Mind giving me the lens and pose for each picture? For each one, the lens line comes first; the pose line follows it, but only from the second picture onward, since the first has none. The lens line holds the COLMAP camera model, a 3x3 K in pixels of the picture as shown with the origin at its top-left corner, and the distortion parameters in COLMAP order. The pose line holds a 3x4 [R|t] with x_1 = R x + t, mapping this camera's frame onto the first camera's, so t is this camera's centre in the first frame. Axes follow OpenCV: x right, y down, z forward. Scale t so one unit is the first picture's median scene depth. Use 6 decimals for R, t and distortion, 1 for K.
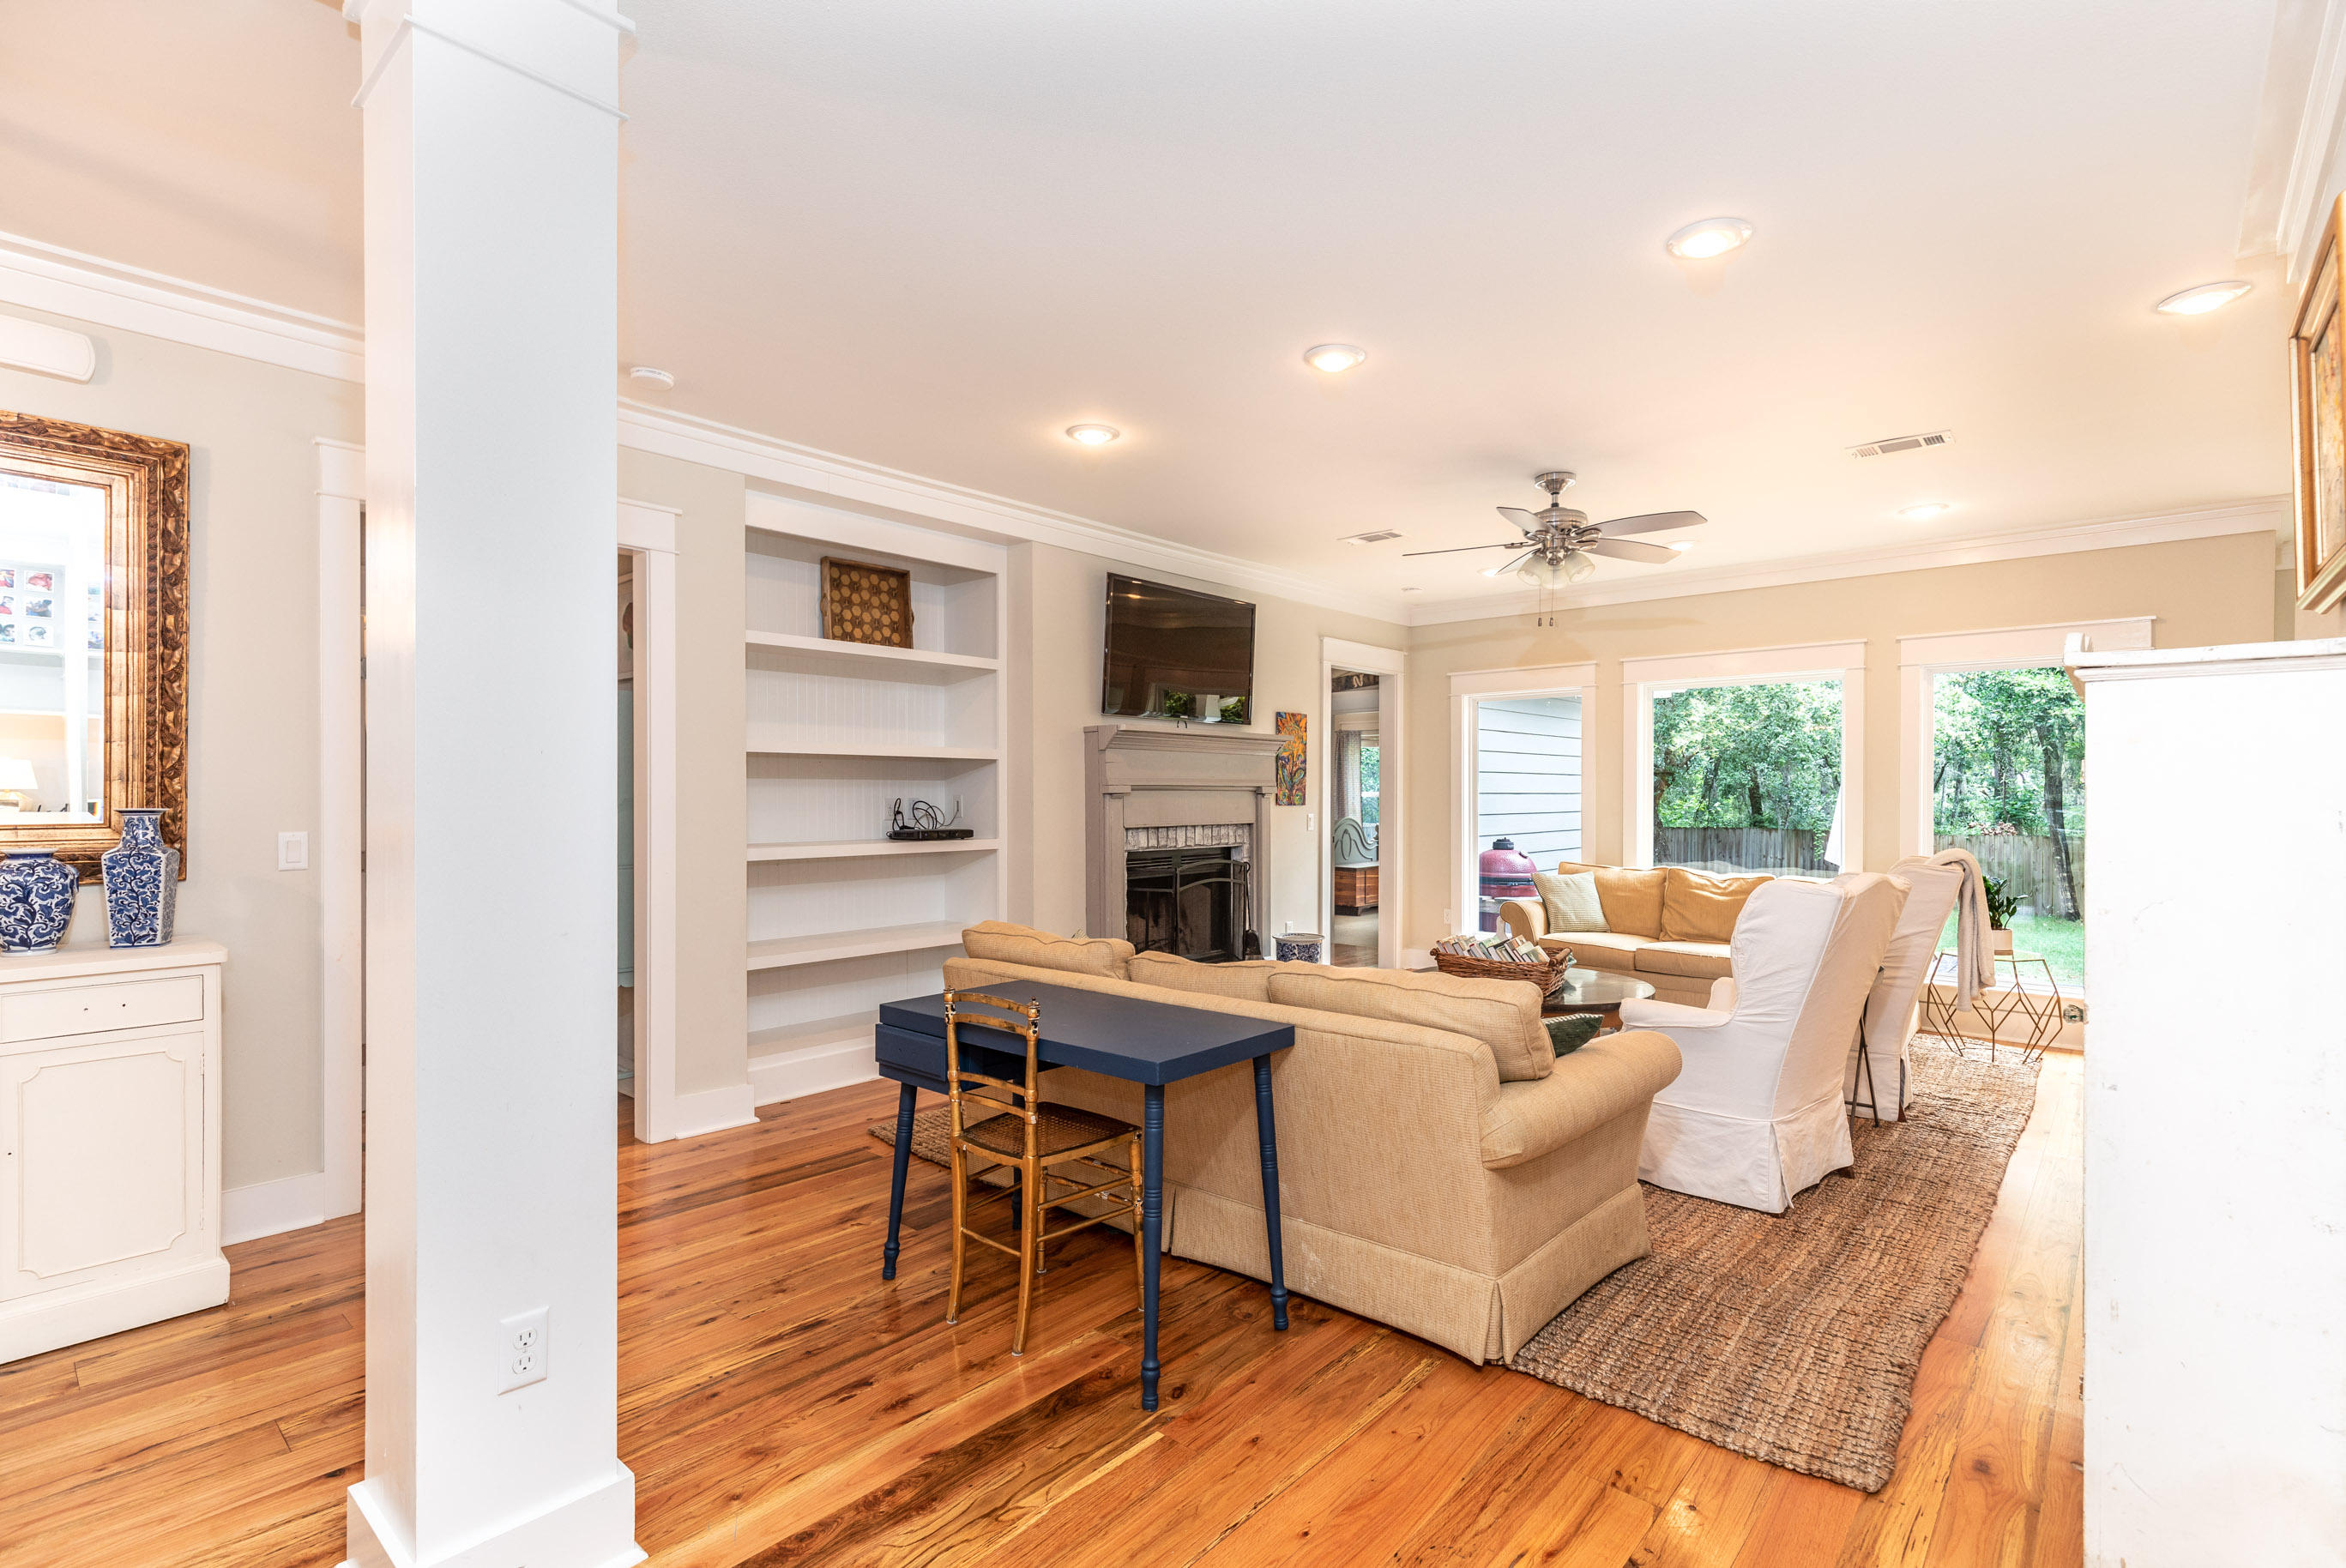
lens RADIAL K [[1080.1, 0, 1133.8], [0, 1080.1, 787.8], [0, 0, 1]] dist [0.000556, 0.000051]
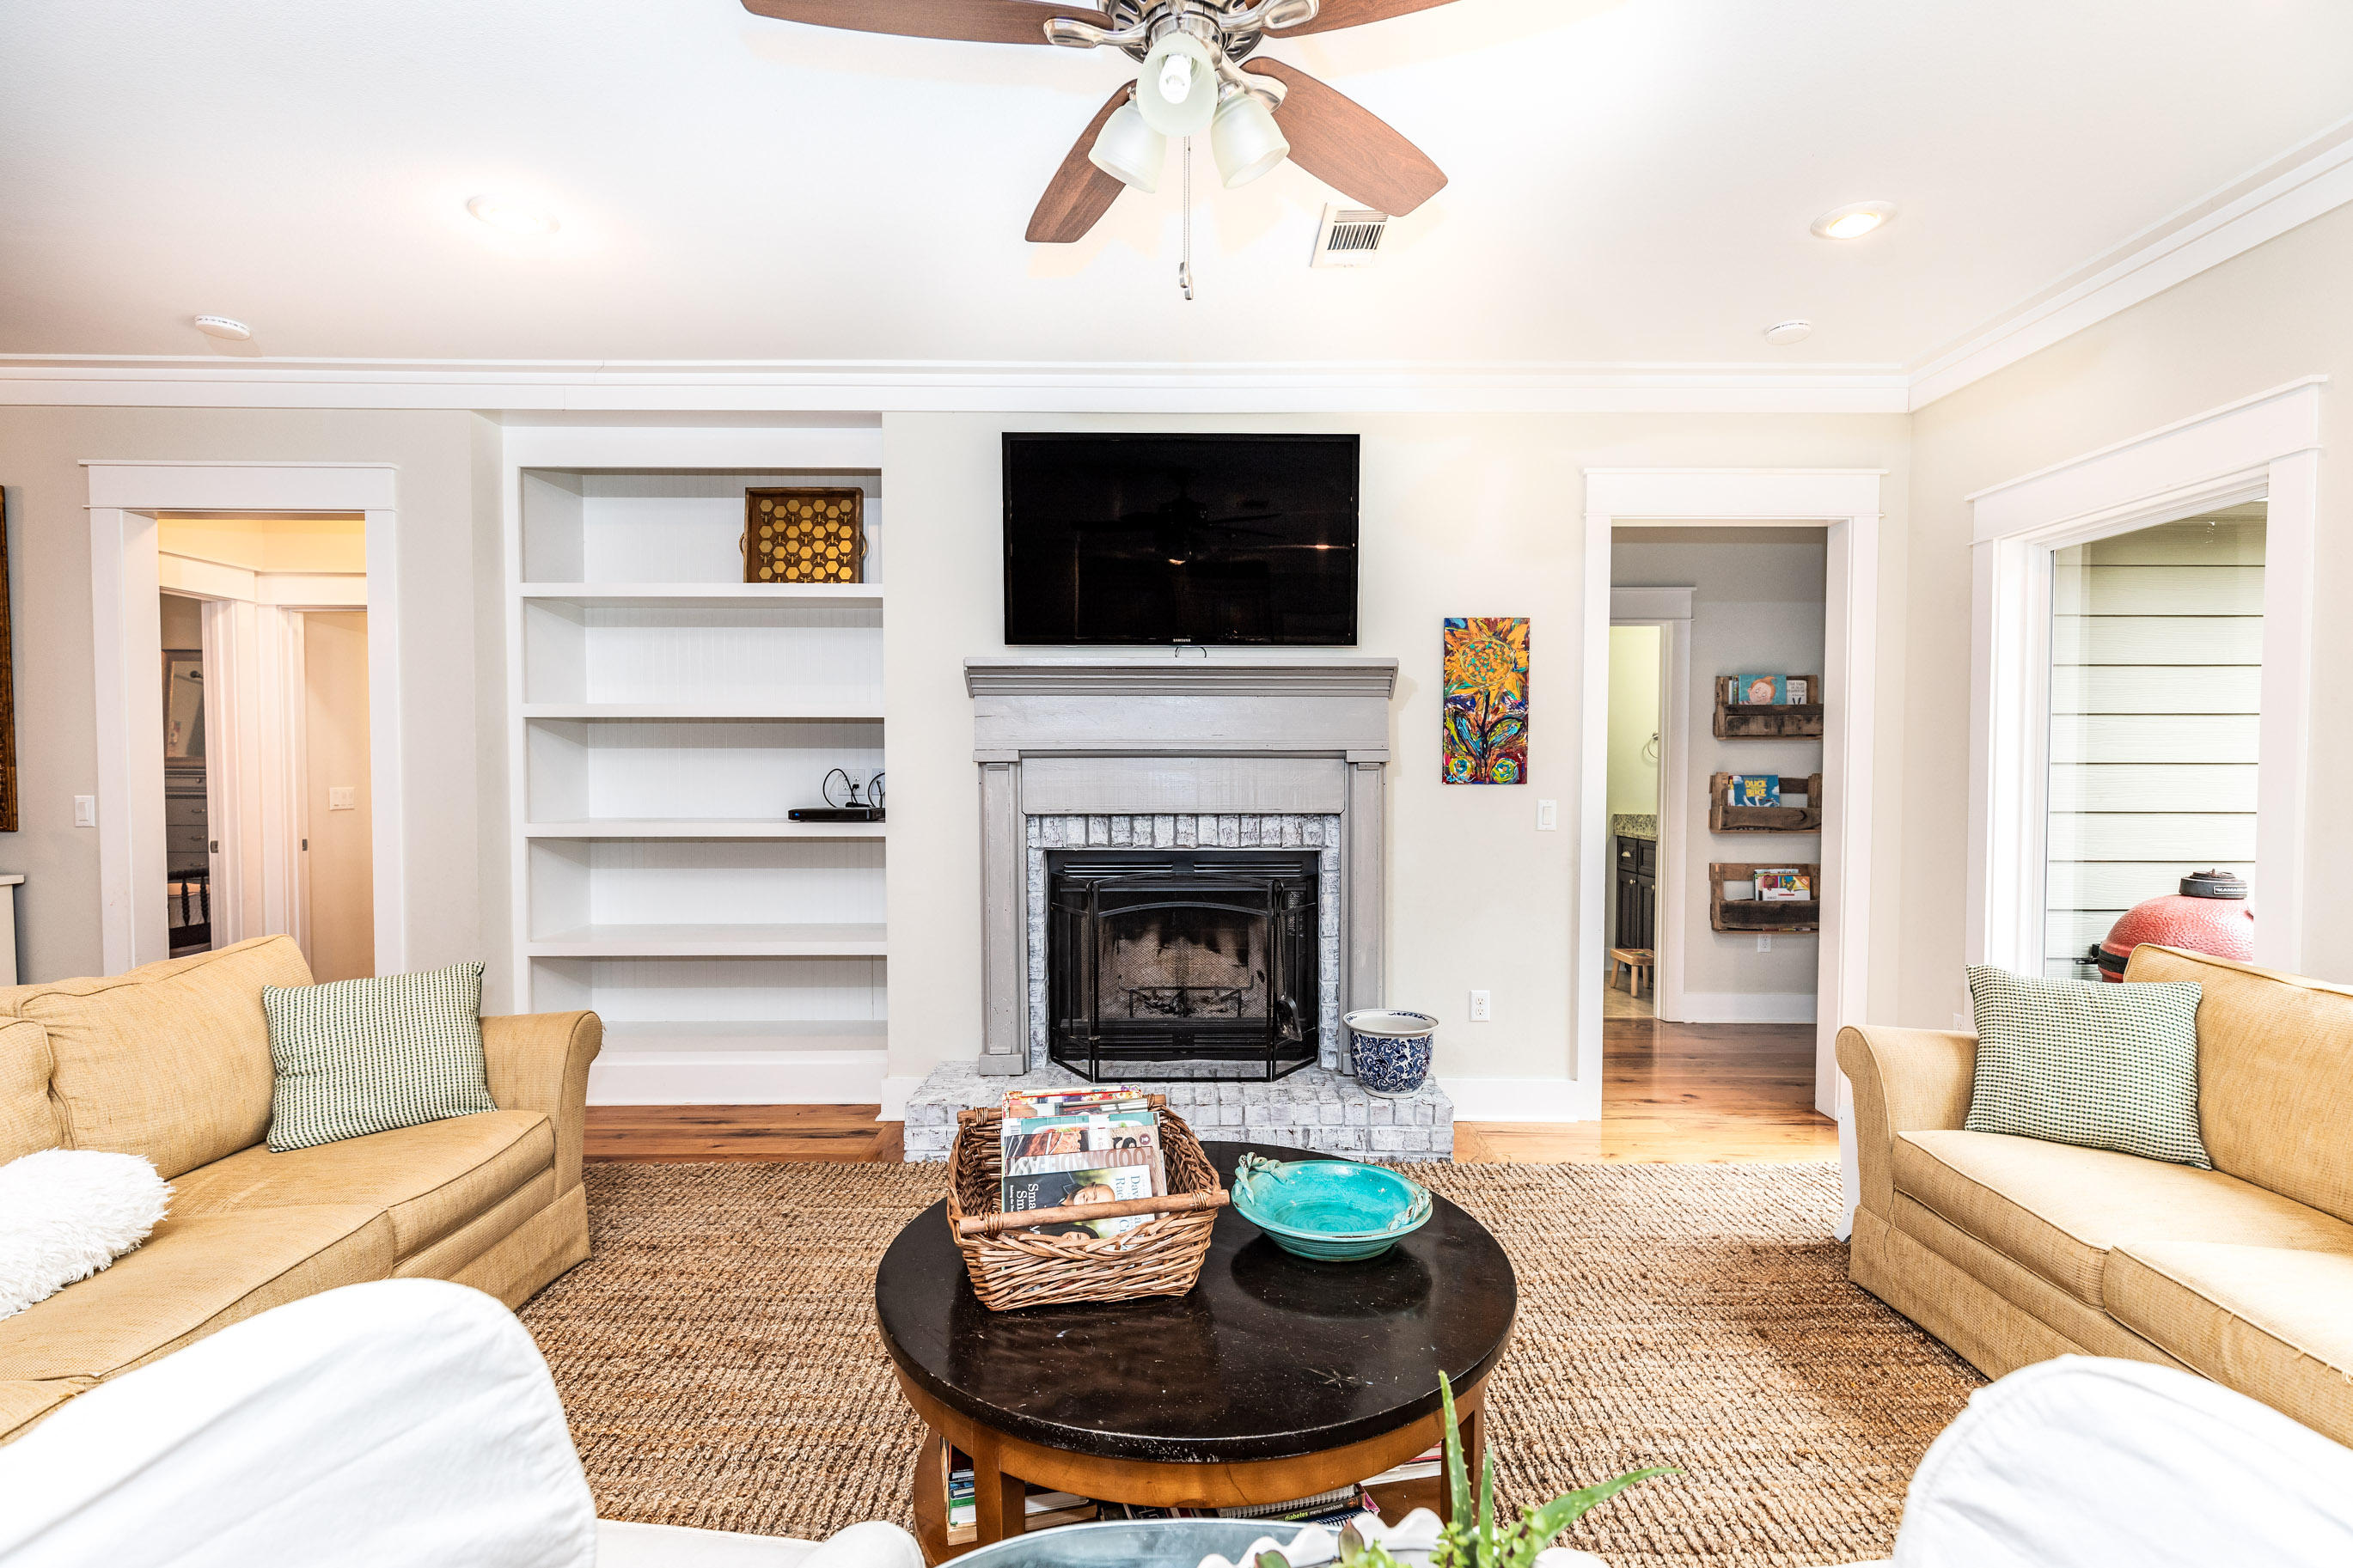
lens RADIAL K [[1037.6, 0, 1185.5], [0, 1037.6, 789.6], [0, 0, 1]] dist [0.002098, 0.000094]
pose [[0.684274, 0.018399, -0.728993, 0.533008], [0.002413, 0.999619, 0.027494, 0.005001], [0.729221, -0.020573, 0.683969, 0.641304]]
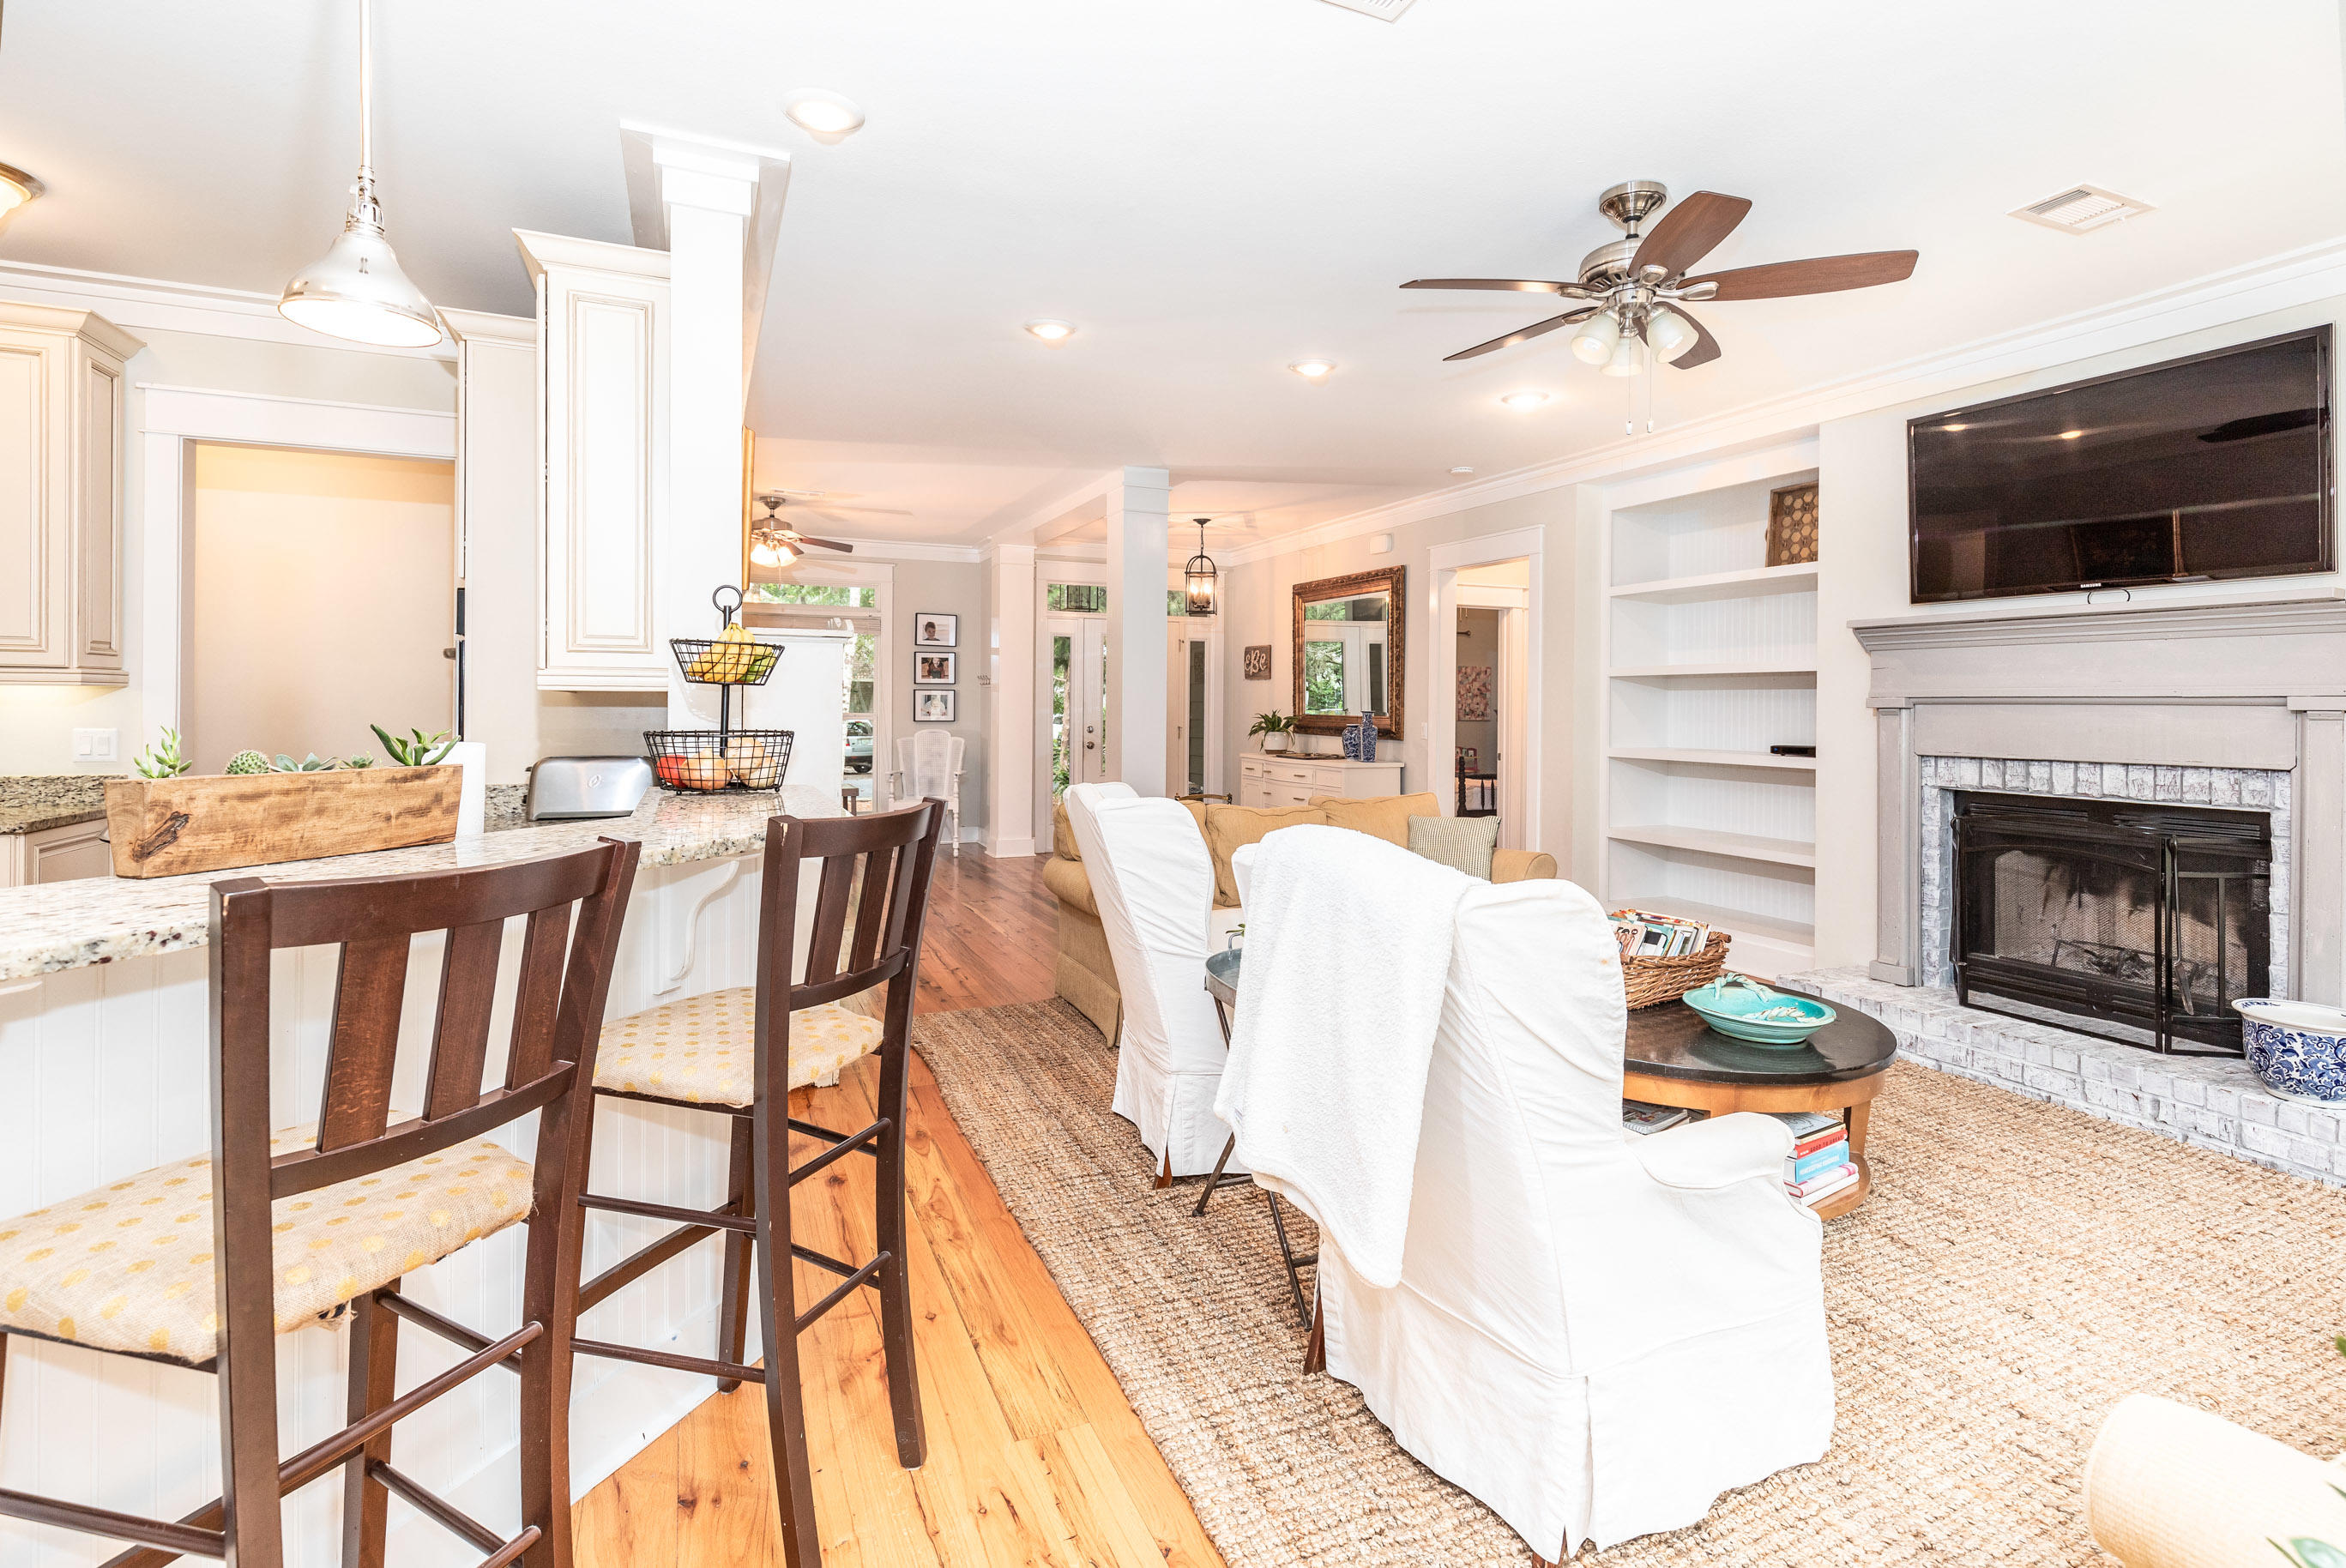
lens RADIAL K [[1097.1, 0, 1172.0], [0, 1097.1, 712.1], [0, 0, 1]] dist [0.000311, 0.000051]
pose [[-0.409289, -0.005774, -0.912387, 0.903265], [-0.015162, 0.999885, 0.000474, 0.015896], [0.912279, 0.014028, -0.409329, 0.850166]]
